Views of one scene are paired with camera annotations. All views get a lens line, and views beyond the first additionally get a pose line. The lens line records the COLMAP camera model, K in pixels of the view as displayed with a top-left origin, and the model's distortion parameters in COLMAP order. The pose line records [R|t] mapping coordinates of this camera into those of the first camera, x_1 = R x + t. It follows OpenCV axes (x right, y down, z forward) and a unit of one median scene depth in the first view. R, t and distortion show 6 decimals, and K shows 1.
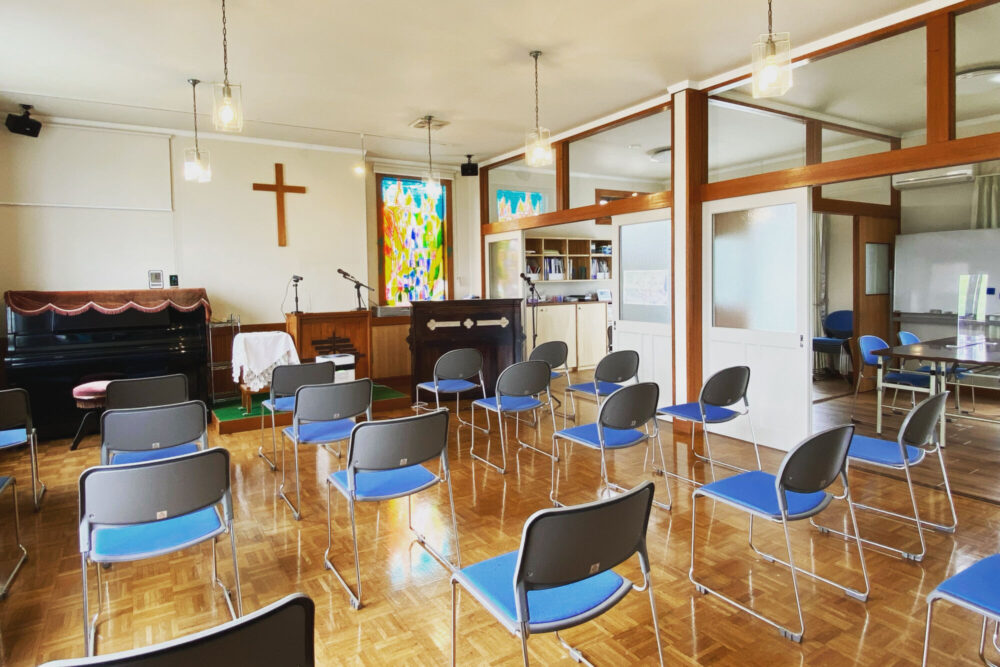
lens RADIAL K [[568.6, 0, 499.2], [0, 568.6, 329.0], [0, 0, 1]] dist [-0.000409, -0.000042]
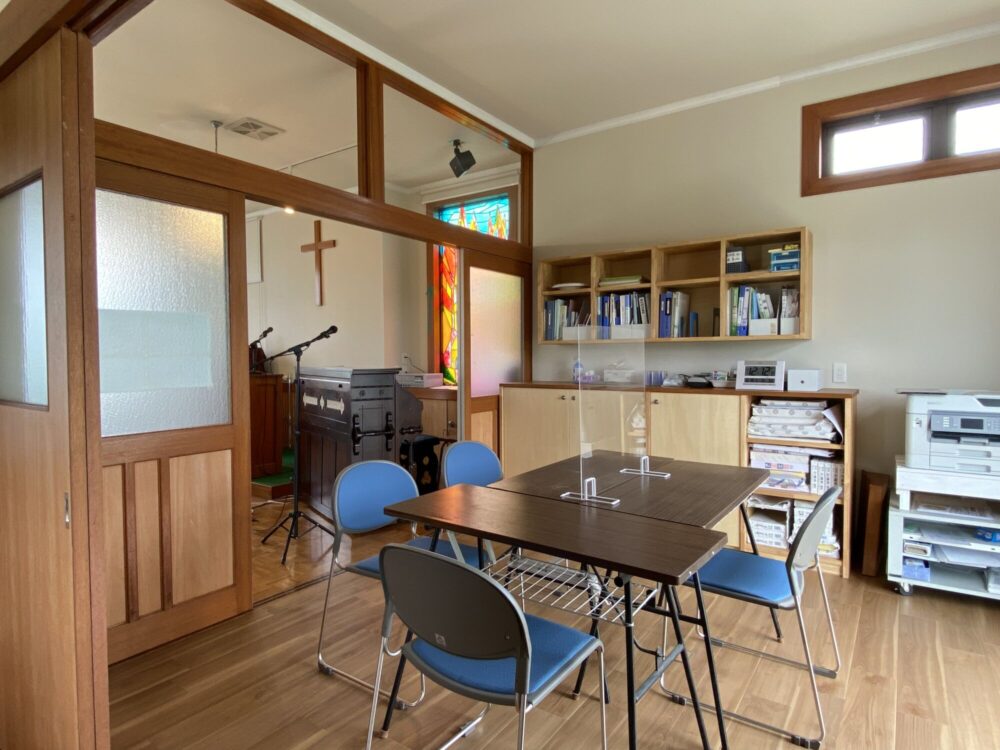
lens RADIAL K [[565.7, 0, 500.2], [0, 565.7, 374.6], [0, 0, 1]] dist [-0.002812, -0.000958]
pose [[0.384056, 0.050326, -0.921937, 0.495818], [-0.081296, 0.996479, 0.020529, -0.056710], [0.919724, 0.067065, 0.386795, 0.719580]]
